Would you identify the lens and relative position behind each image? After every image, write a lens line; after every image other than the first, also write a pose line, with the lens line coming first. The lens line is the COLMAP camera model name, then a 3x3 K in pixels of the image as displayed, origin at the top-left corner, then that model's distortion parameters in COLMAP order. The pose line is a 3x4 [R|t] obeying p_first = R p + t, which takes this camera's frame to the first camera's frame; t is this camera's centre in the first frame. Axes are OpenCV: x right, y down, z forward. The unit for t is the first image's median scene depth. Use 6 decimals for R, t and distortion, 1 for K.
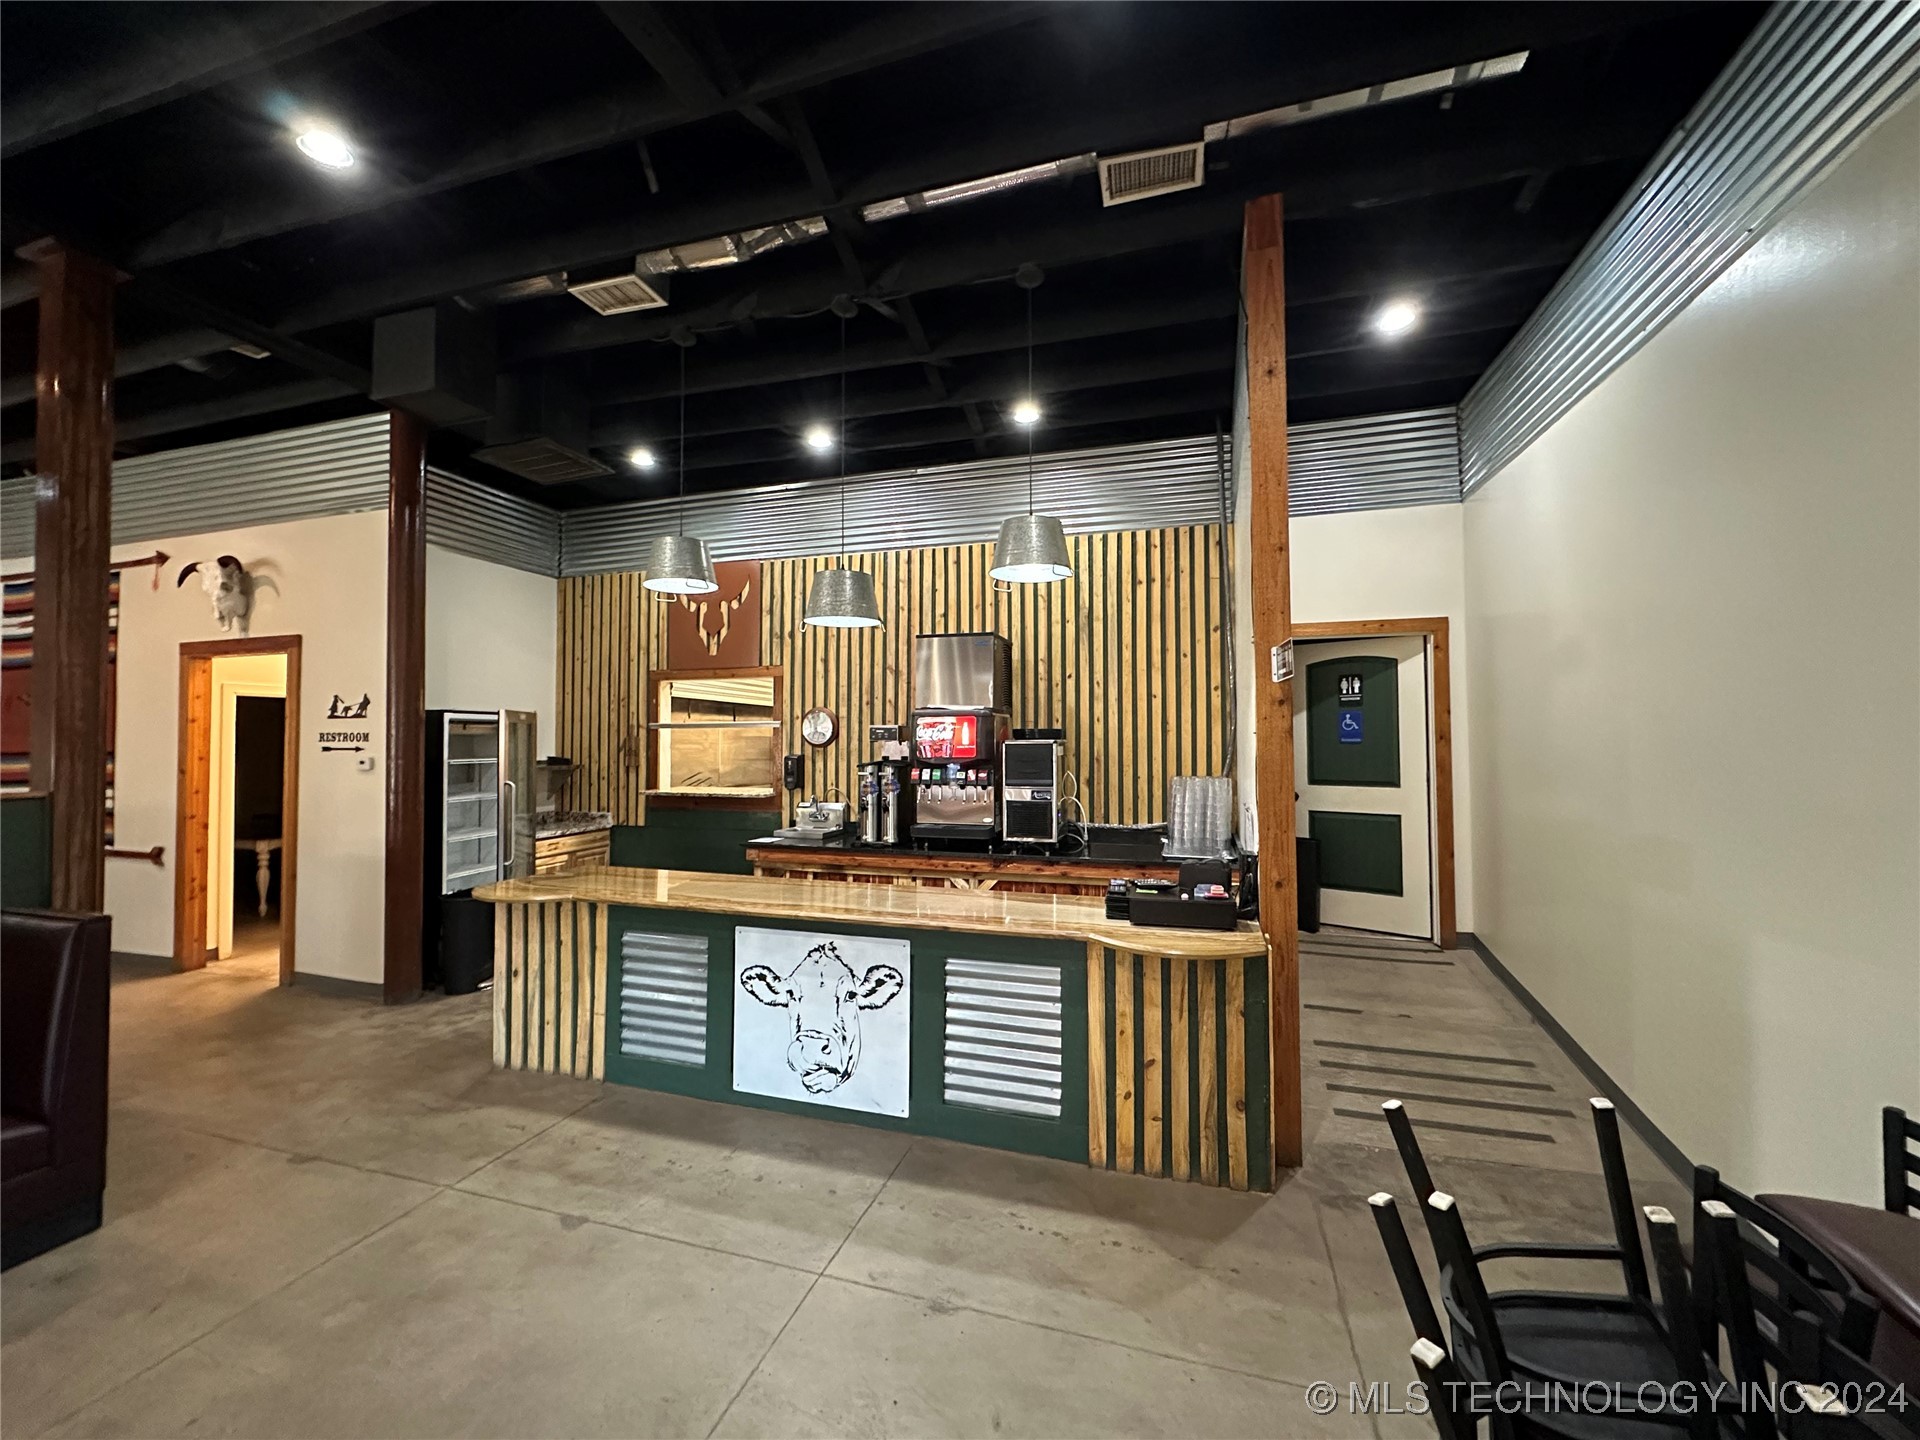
lens RADIAL K [[765.3, 0, 953.6], [0, 765.3, 719.9], [0, 0, 1]] dist [0.001917, 0.000231]
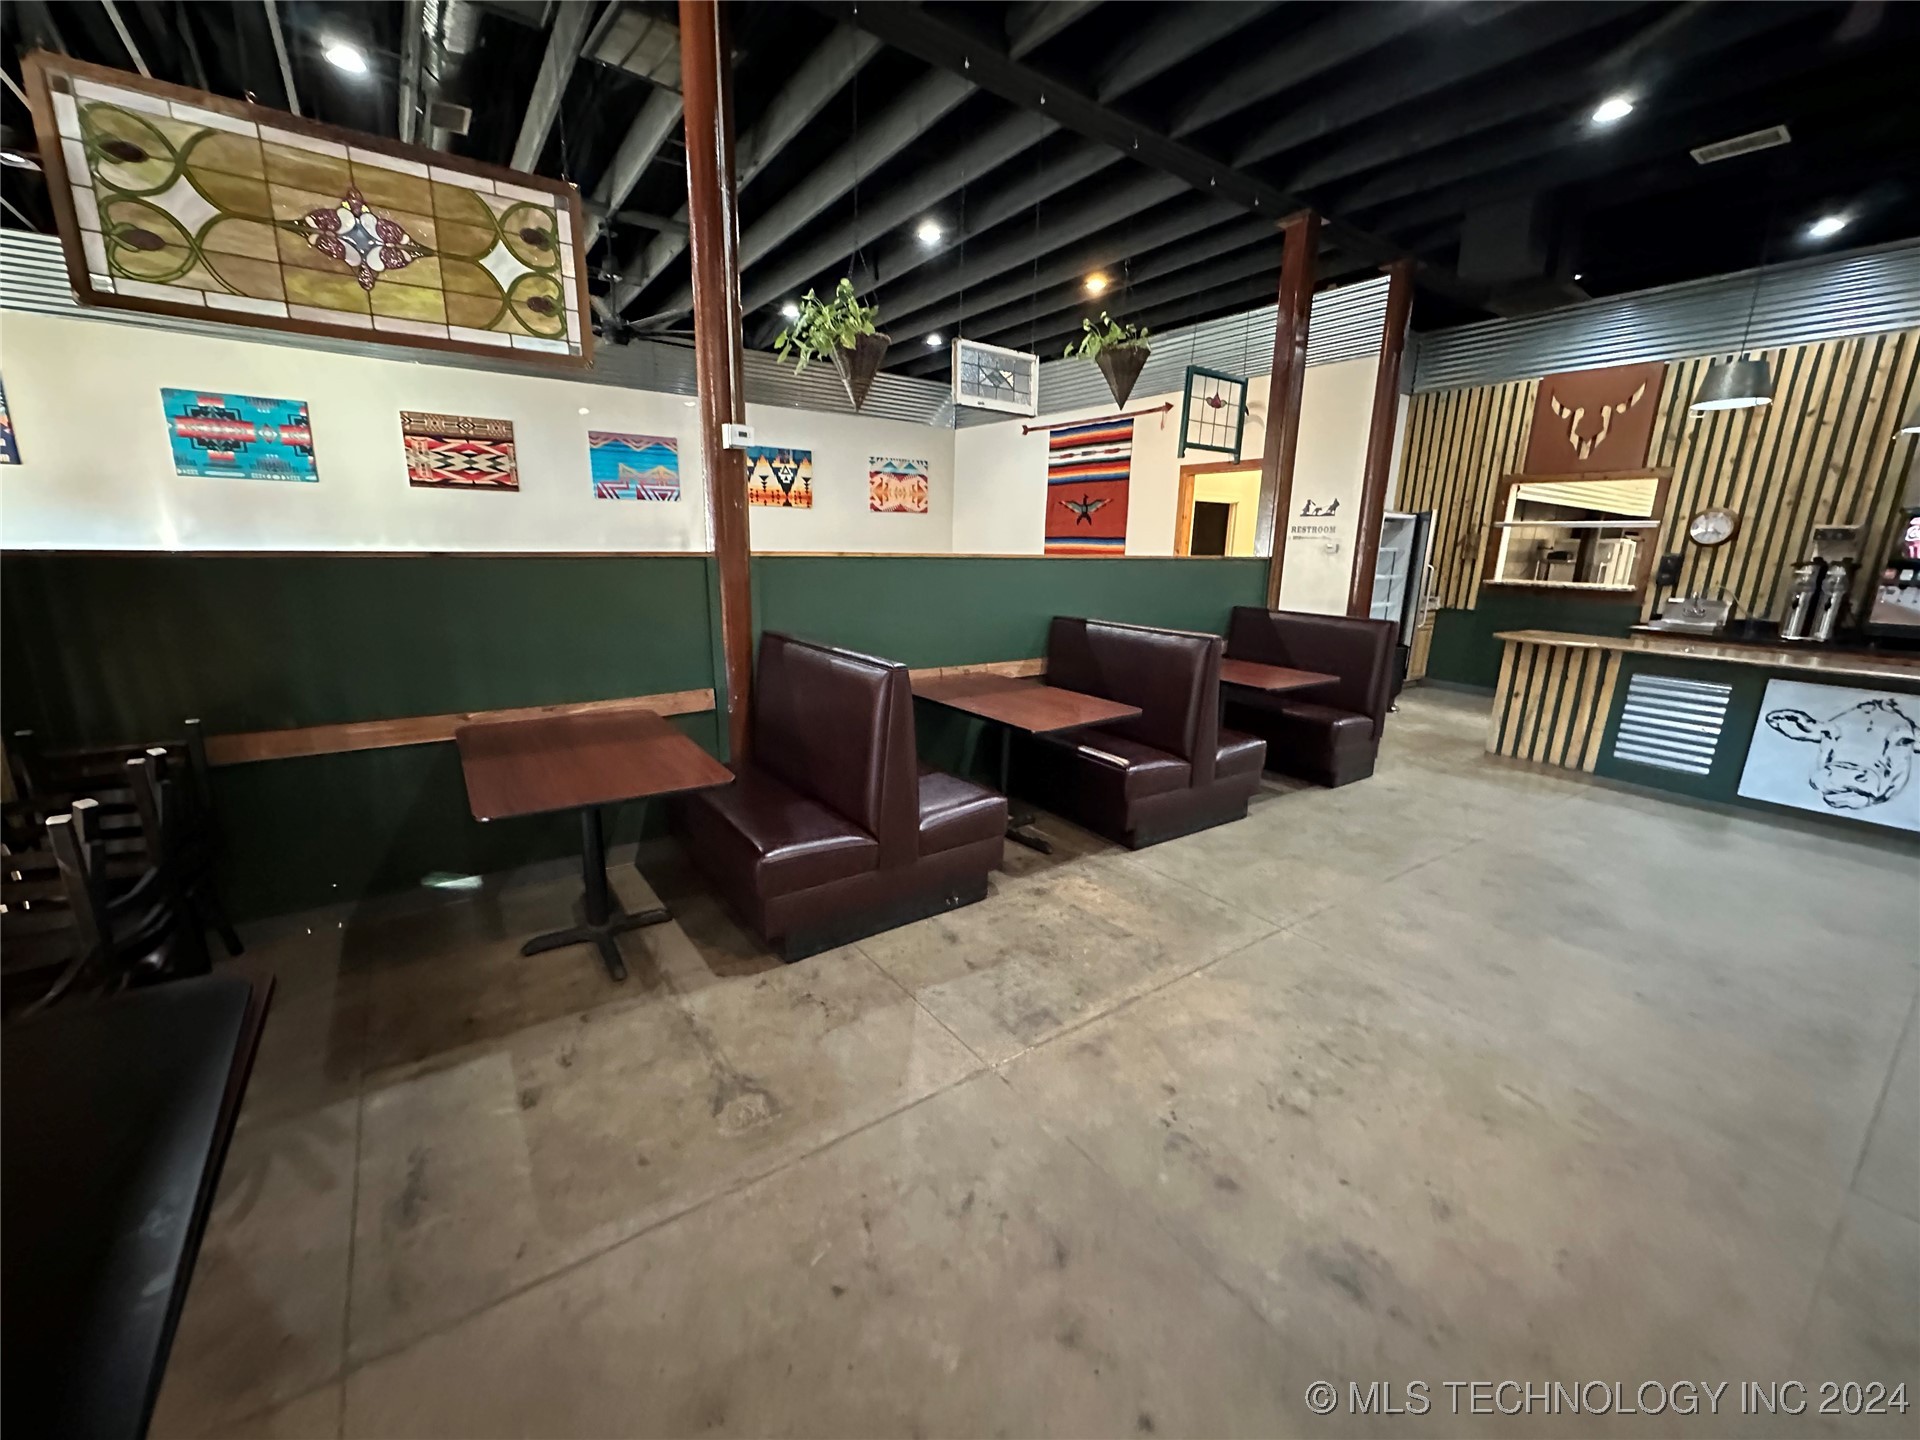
lens RADIAL K [[766.2, 0, 952.5], [0, 766.2, 719.4], [0, 0, 1]] dist [-0.004224, 0.001143]
pose [[0.793069, 0.159700, -0.587825, -0.408623], [-0.008878, 0.967948, 0.250994, 0.012477], [0.609067, -0.193837, 0.769067, -0.587091]]
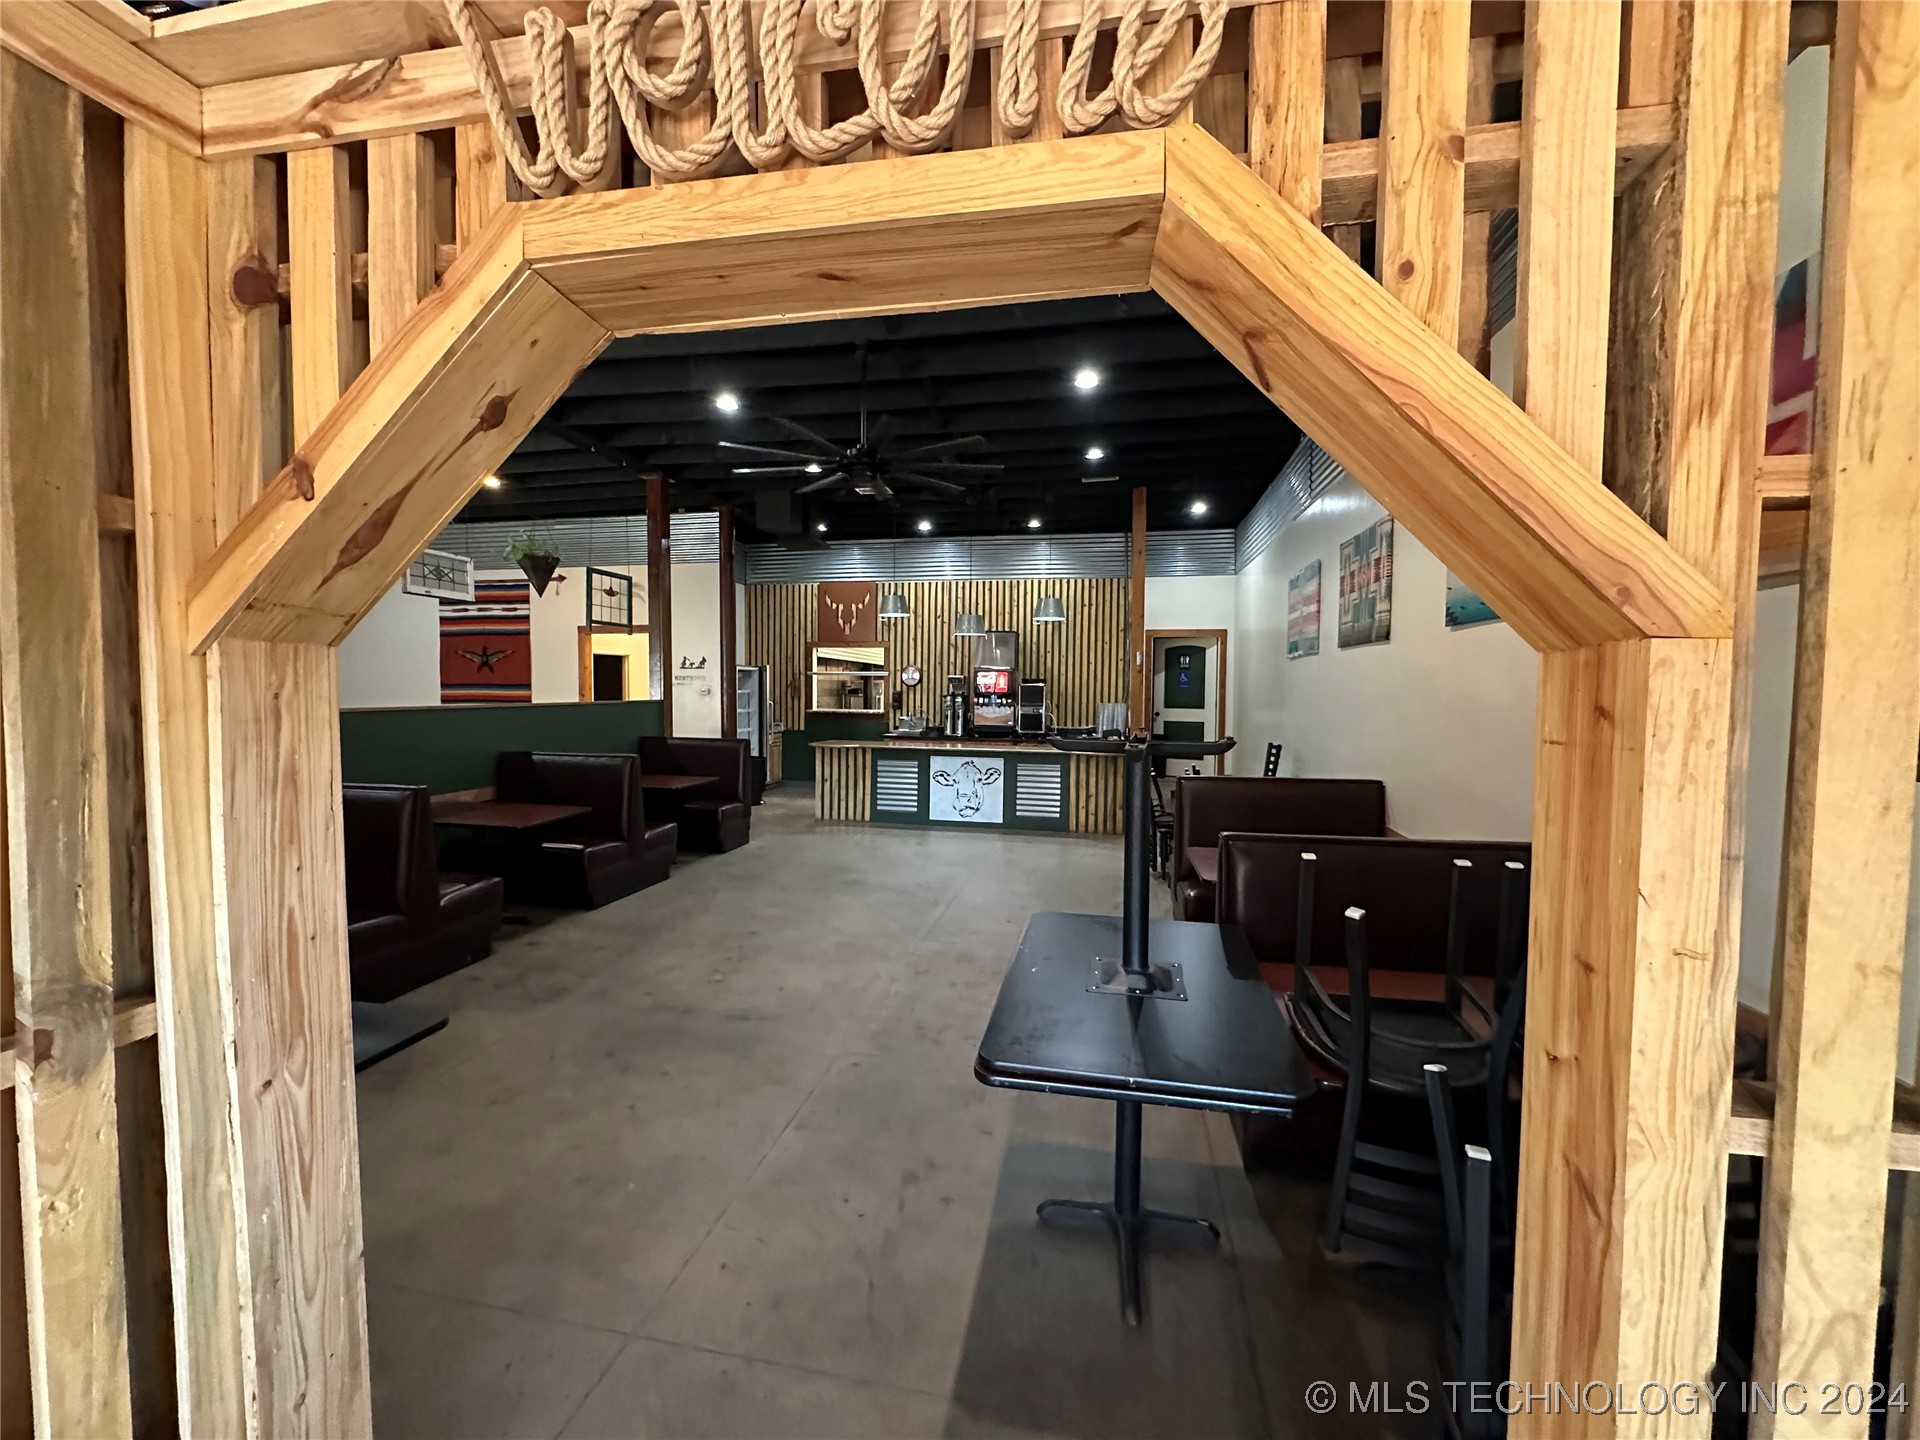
lens RADIAL K [[766.2, 0, 958.6], [0, 766.2, 717.3], [0, 0, 1]] dist [-0.004224, 0.001143]
pose [[0.994098, 0.008412, 0.108155, -0.308822], [-0.015662, 0.997673, 0.066357, -0.017627], [-0.107345, -0.067659, 0.991917, -0.996427]]
